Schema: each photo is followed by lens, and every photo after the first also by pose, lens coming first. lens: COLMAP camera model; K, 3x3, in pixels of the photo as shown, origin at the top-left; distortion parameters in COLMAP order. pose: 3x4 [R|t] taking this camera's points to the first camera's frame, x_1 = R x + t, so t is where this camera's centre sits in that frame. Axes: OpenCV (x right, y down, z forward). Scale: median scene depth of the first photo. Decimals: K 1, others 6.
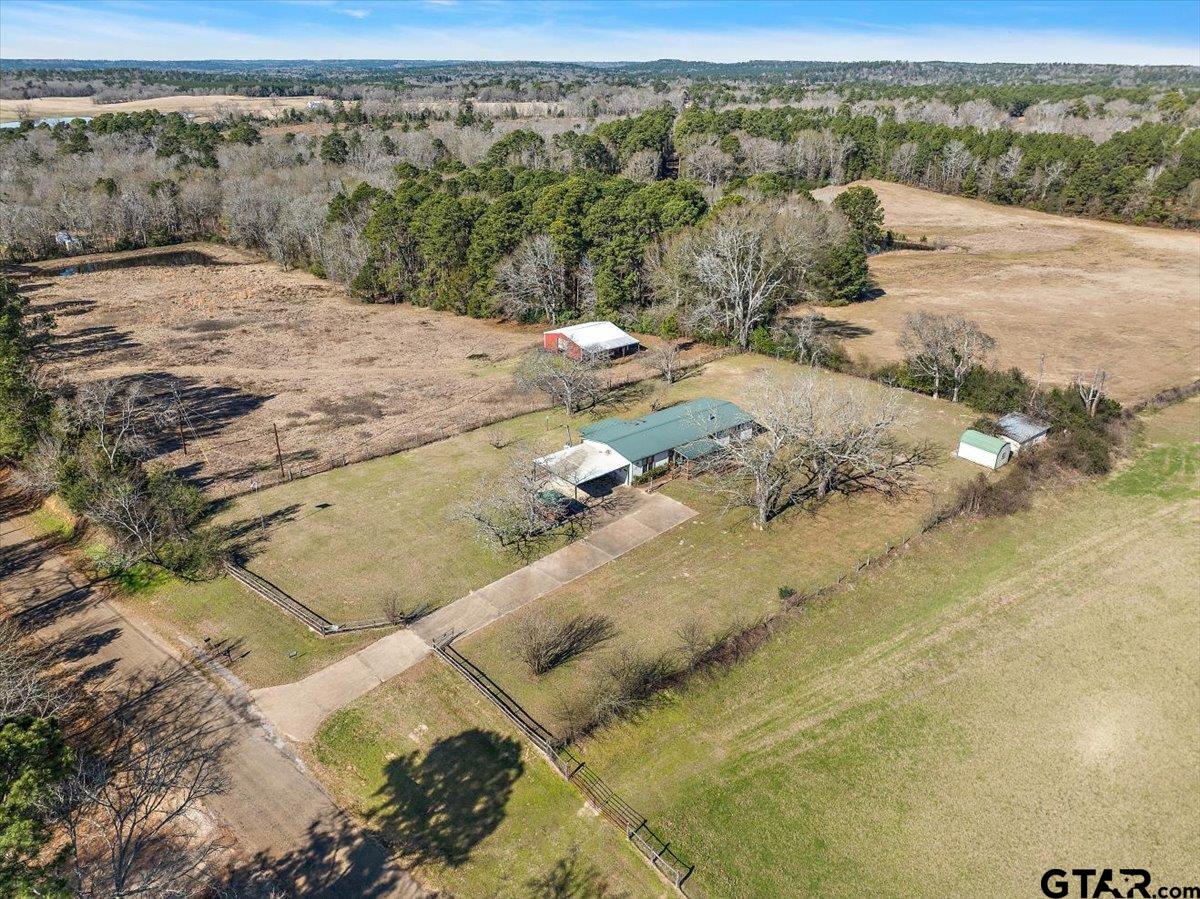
lens RADIAL K [[864.2, 0, 604.0], [0, 864.2, 452.0], [0, 0, 1]] dist [-0.035714, 0.001716]
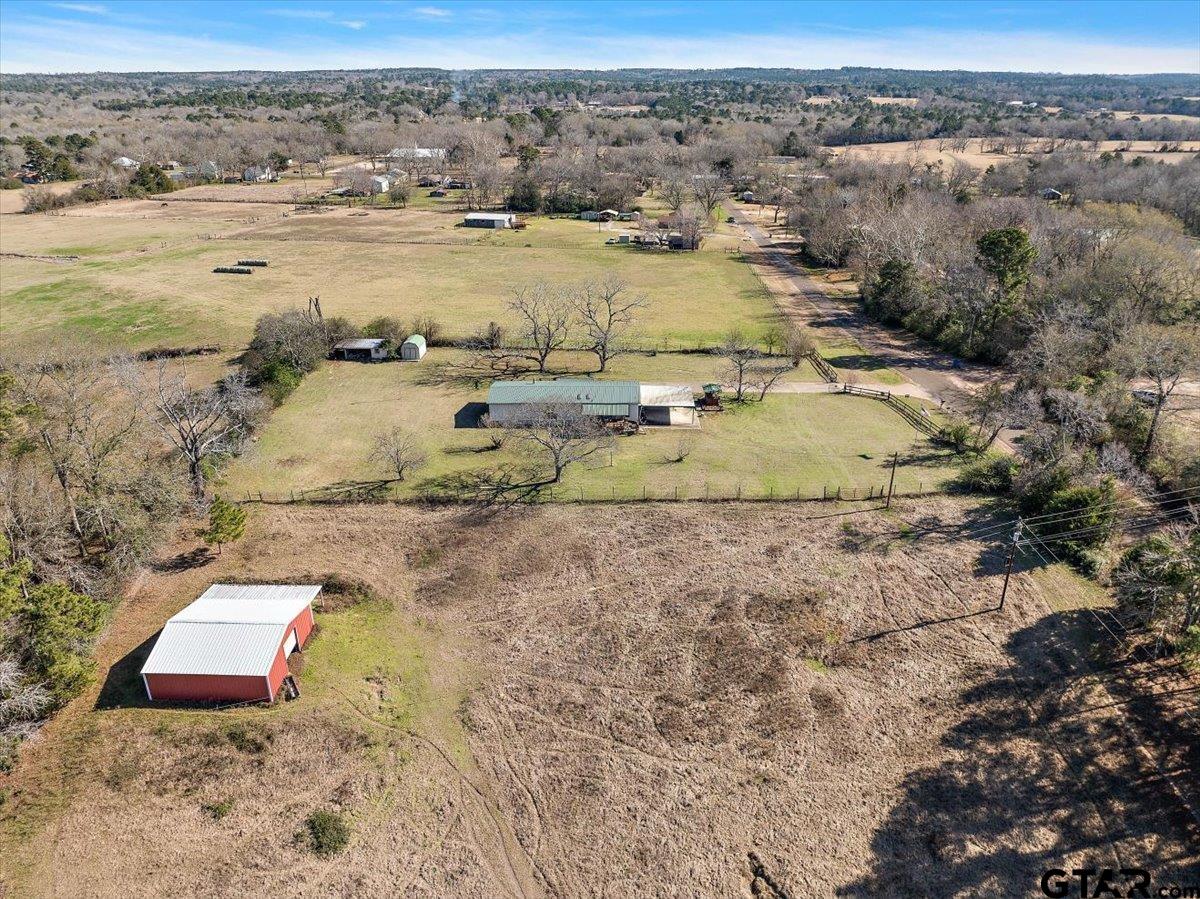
lens RADIAL K [[840.4, 0, 600.0], [0, 840.4, 449.5], [0, 0, 1]] dist [-0.027985, 0.002843]
pose [[-0.745885, -0.277874, 0.605344, -0.628230], [0.272693, 0.701775, 0.658142, -0.667257], [-0.607696, 0.655971, -0.447669, 1.447644]]
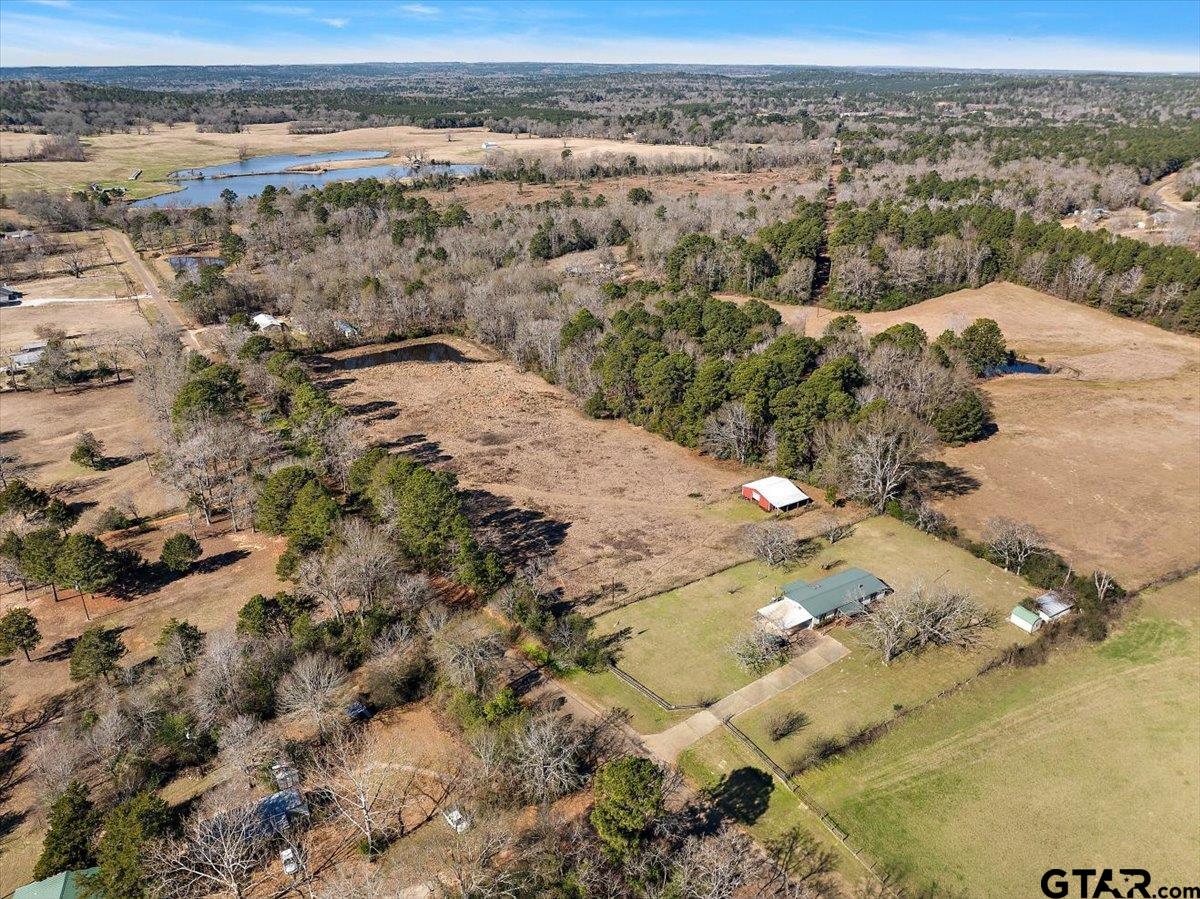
lens RADIAL K [[864.2, 0, 604.0], [0, 864.2, 452.0], [0, 0, 1]] dist [-0.035714, 0.001716]
pose [[0.988555, 0.056603, -0.139841, -0.145350], [-0.056371, 0.998394, 0.005622, -0.272483], [0.139934, 0.002326, 0.990158, -0.716403]]
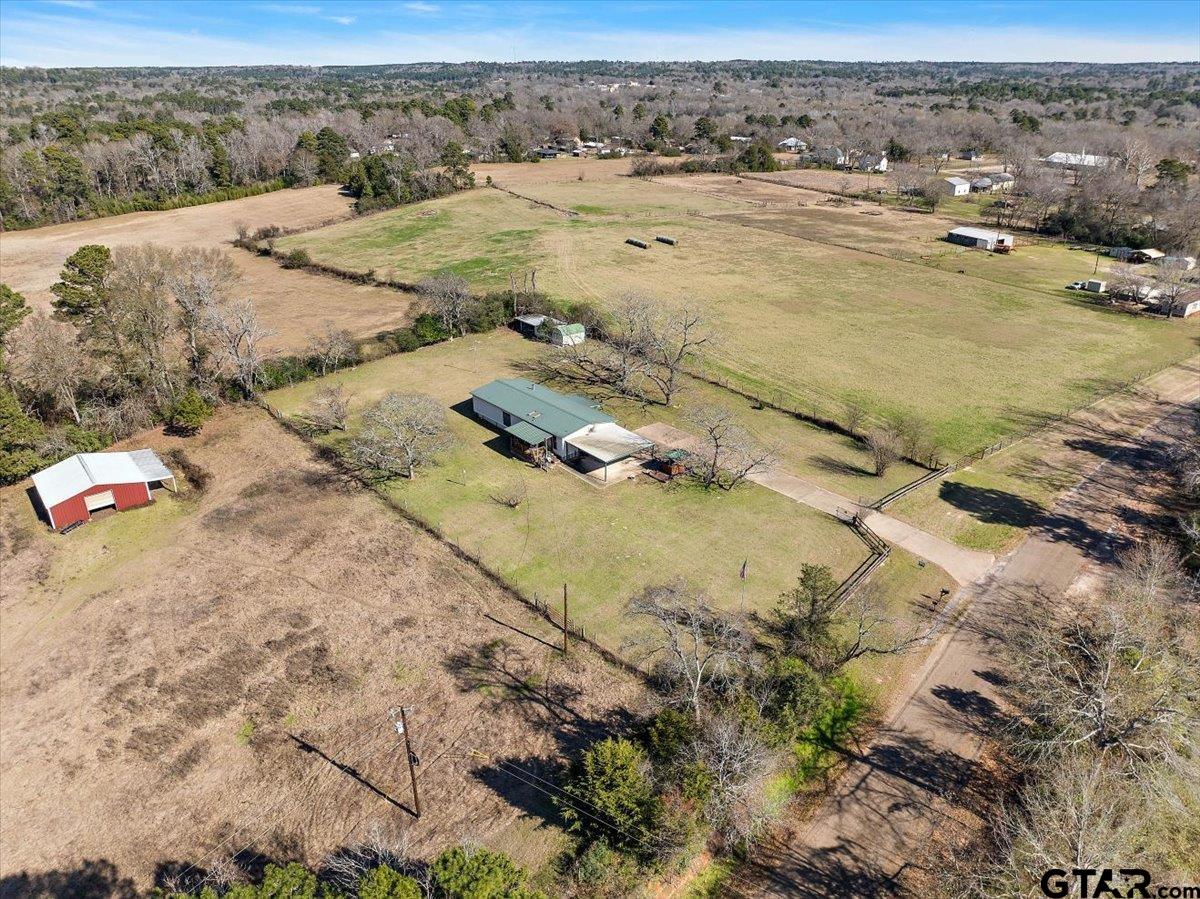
lens RADIAL K [[835.4, 0, 605.8], [0, 835.4, 465.7], [0, 0, 1]] dist [-0.045416, 0.018891]
pose [[0.006471, -0.440964, 0.897501, -0.853947], [0.416823, 0.817021, 0.398416, -0.333622], [-0.908964, 0.371521, 0.189091, 0.715488]]
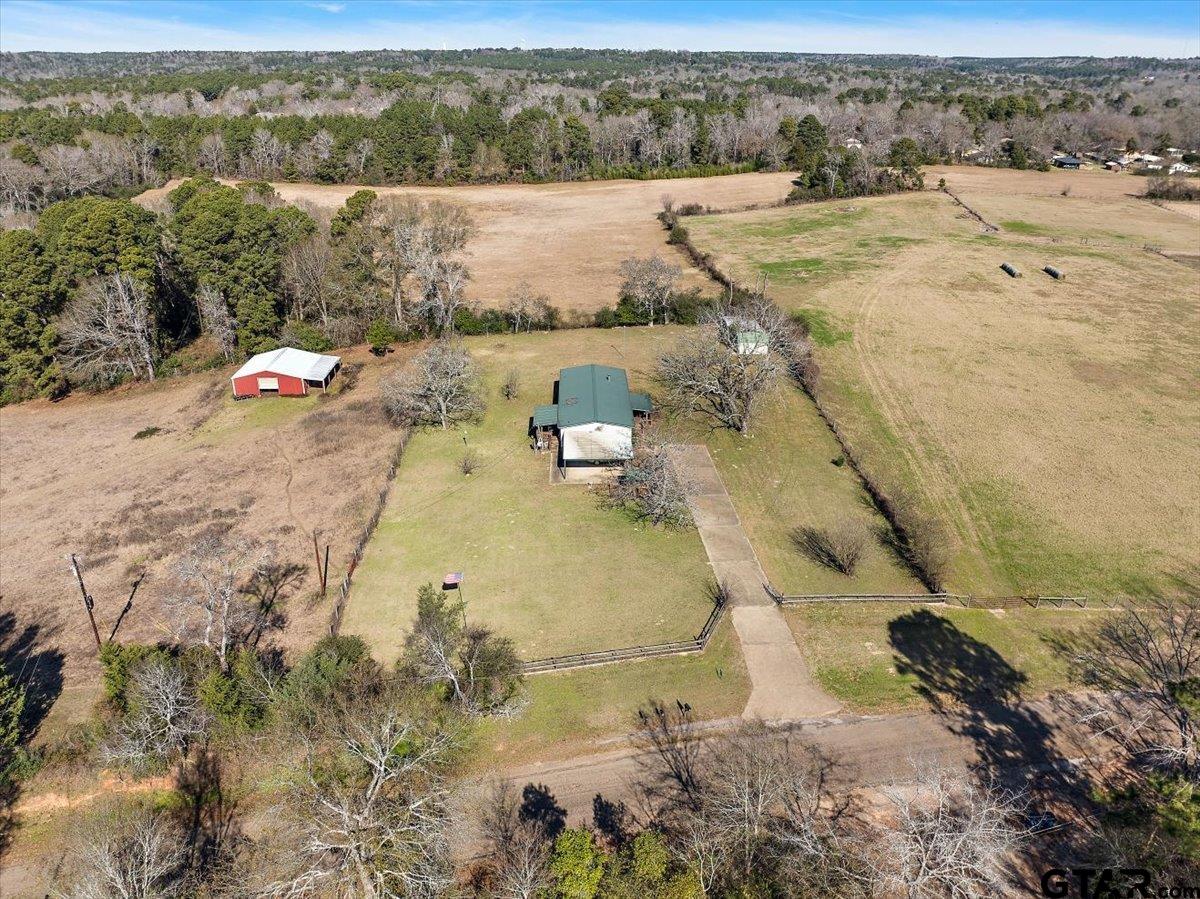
lens RADIAL K [[864.2, 0, 604.0], [0, 864.2, 452.0], [0, 0, 1]] dist [-0.035714, 0.001716]
pose [[0.621084, -0.332405, 0.709761, -0.661151], [0.323992, 0.933495, 0.153675, -0.117560], [-0.713641, 0.134512, 0.687476, 0.251057]]
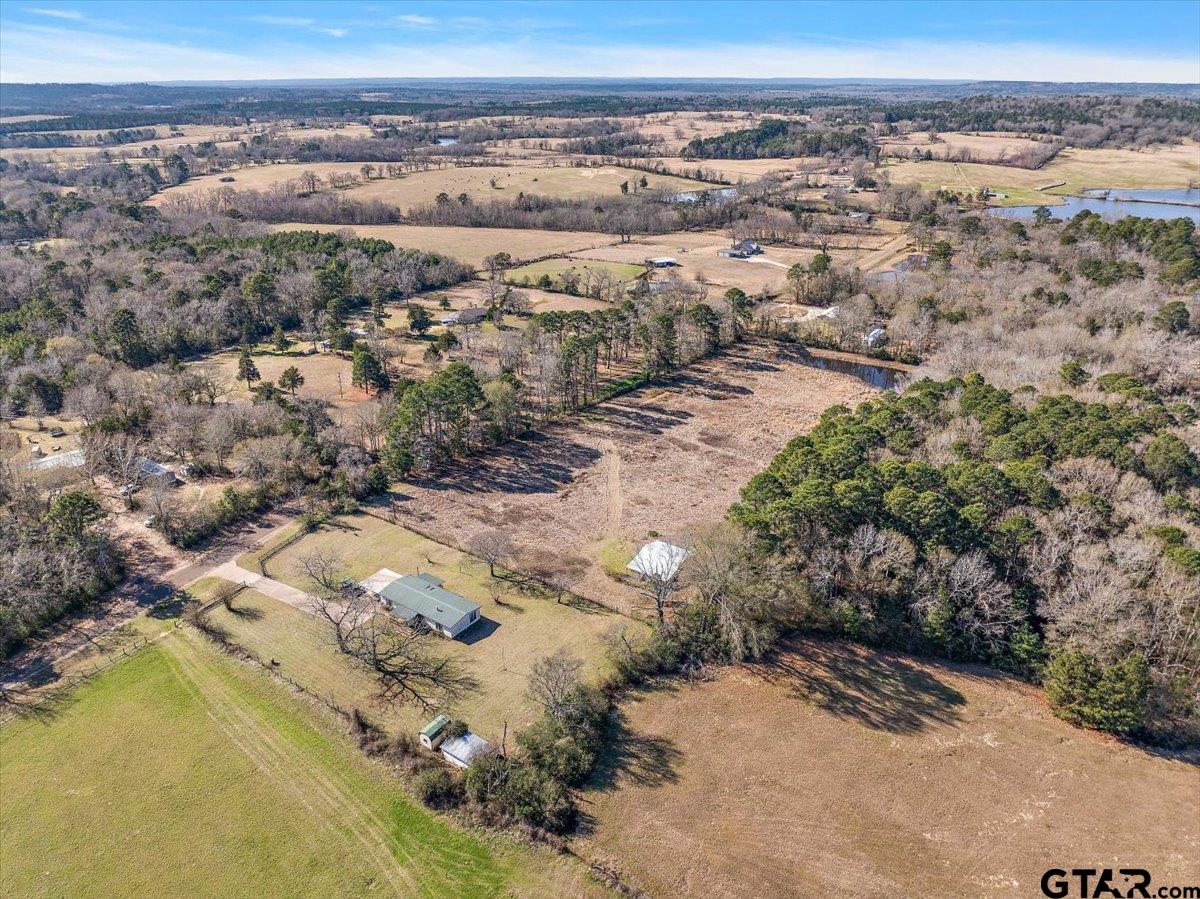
lens RADIAL K [[864.2, 0, 604.0], [0, 864.2, 452.0], [0, 0, 1]] dist [-0.035714, 0.001716]
pose [[0.254757, 0.384844, -0.887127, 1.475148], [-0.394739, 0.878868, 0.267903, -0.827994], [0.882768, 0.281934, 0.375811, 0.552307]]
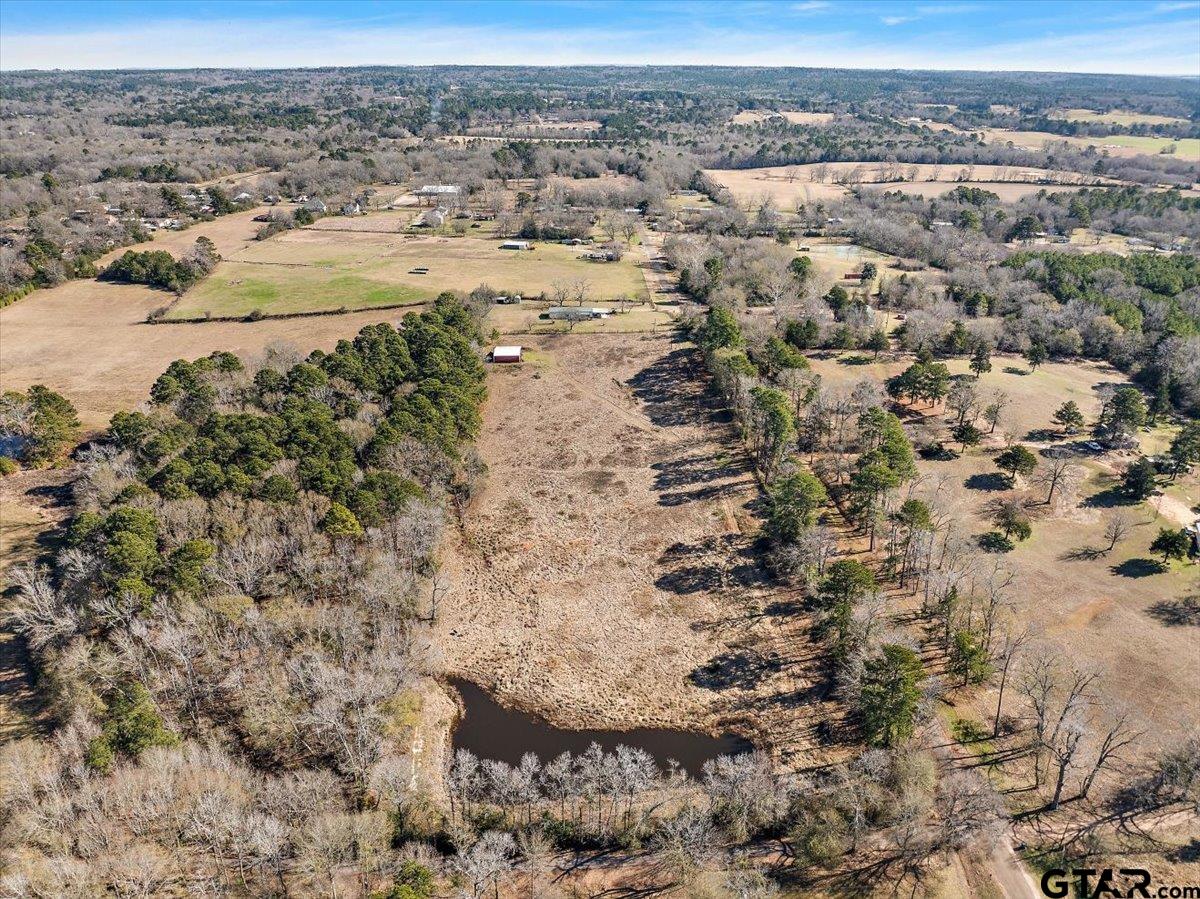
lens RADIAL K [[864.2, 0, 604.0], [0, 864.2, 452.0], [0, 0, 1]] dist [-0.035714, 0.001716]
pose [[-0.781792, -0.269485, 0.562298, -2.333285], [0.247772, 0.693271, 0.676745, -2.115588], [-0.572198, 0.668396, -0.475223, 3.077359]]
